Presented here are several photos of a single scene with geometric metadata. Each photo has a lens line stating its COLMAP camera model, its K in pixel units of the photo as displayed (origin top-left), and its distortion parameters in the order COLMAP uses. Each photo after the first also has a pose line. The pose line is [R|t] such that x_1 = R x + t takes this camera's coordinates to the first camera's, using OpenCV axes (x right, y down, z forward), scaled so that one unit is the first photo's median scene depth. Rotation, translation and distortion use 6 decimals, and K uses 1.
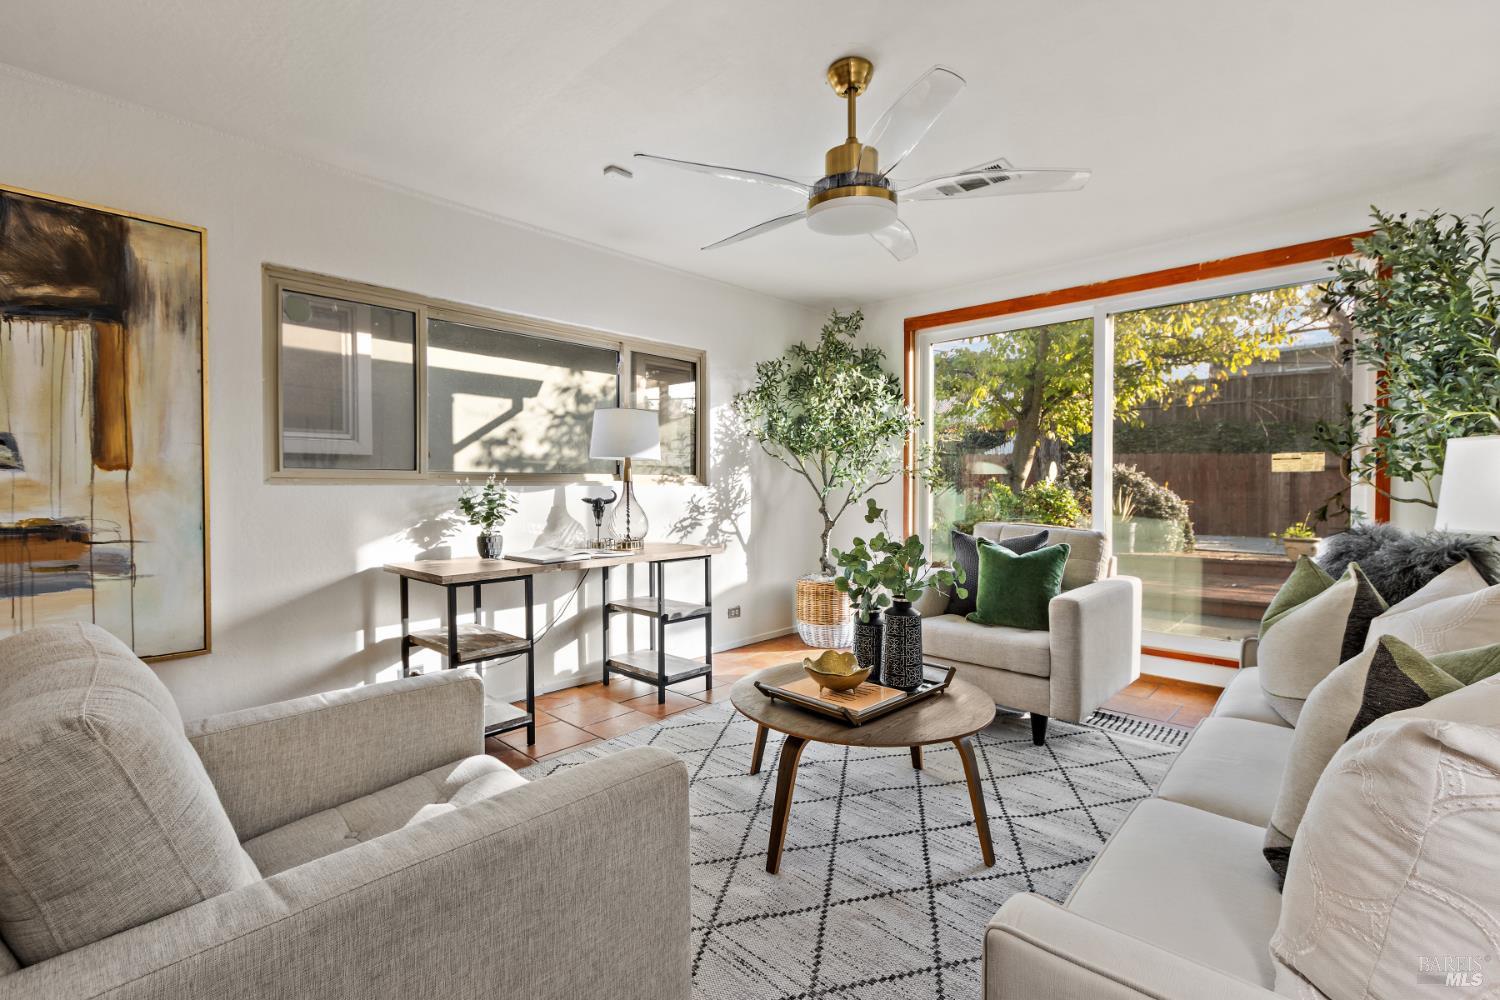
lens RADIAL K [[695.6, 0, 745.0], [0, 695.6, 494.8], [0, 0, 1]] dist [0.007285, -0.002273]
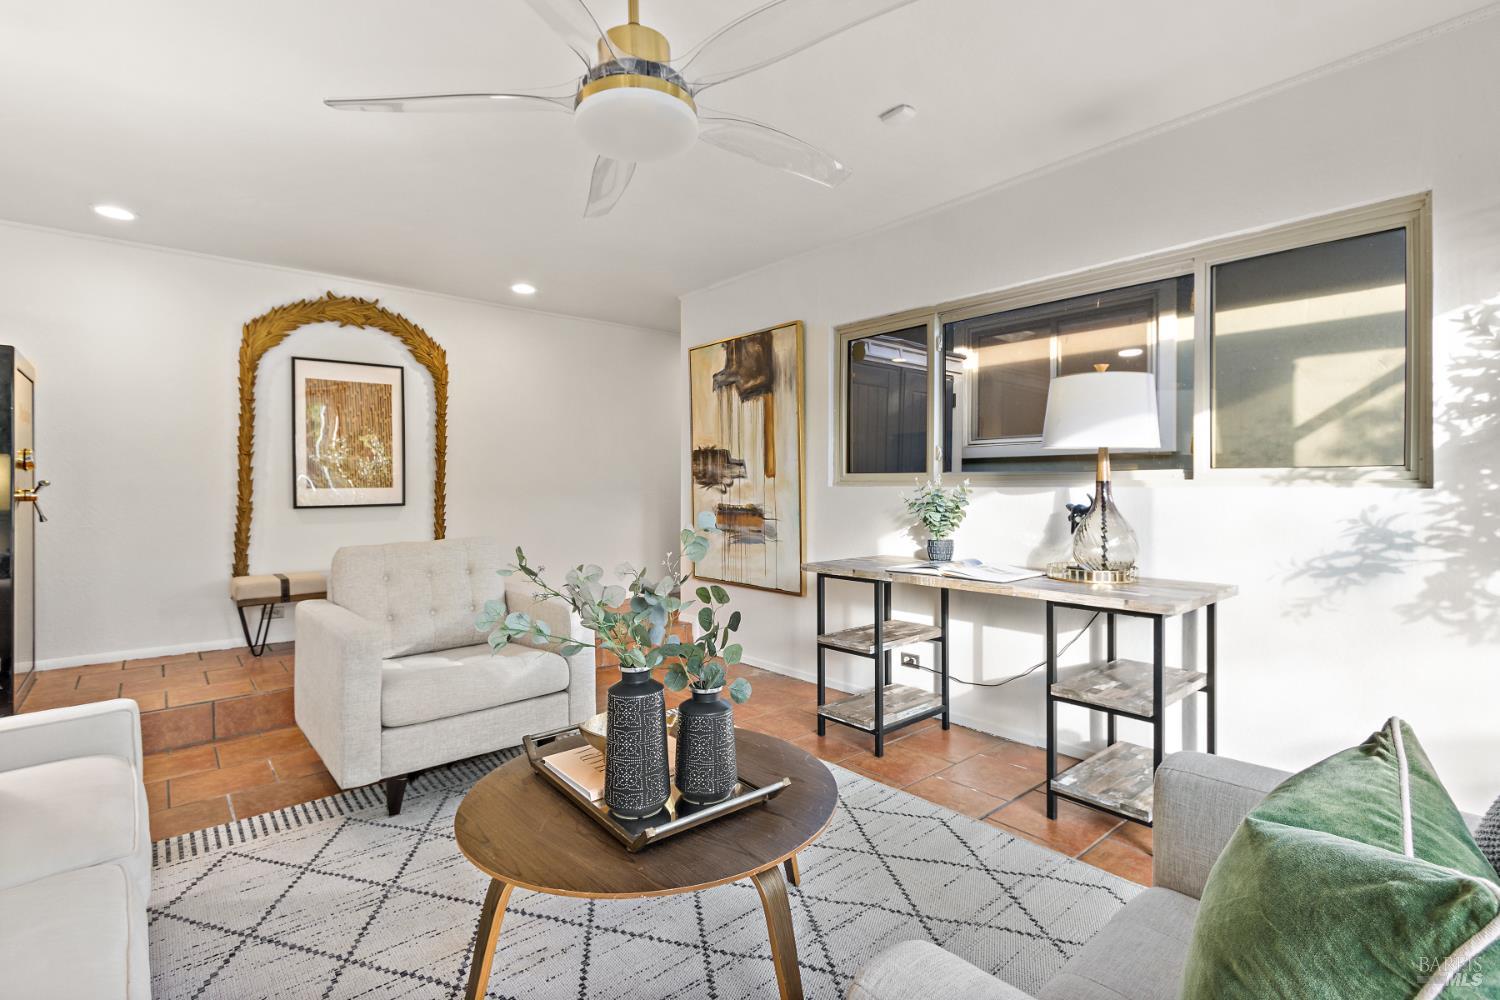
lens RADIAL K [[695.6, 0, 748.9], [0, 695.6, 486.8], [0, 0, 1]] dist [0.007285, -0.002273]
pose [[-0.096819, 0.007543, -0.995273, 0.451785], [-0.007896, 0.999934, 0.008346, -0.014634], [0.995271, 0.008667, -0.096753, 0.613451]]
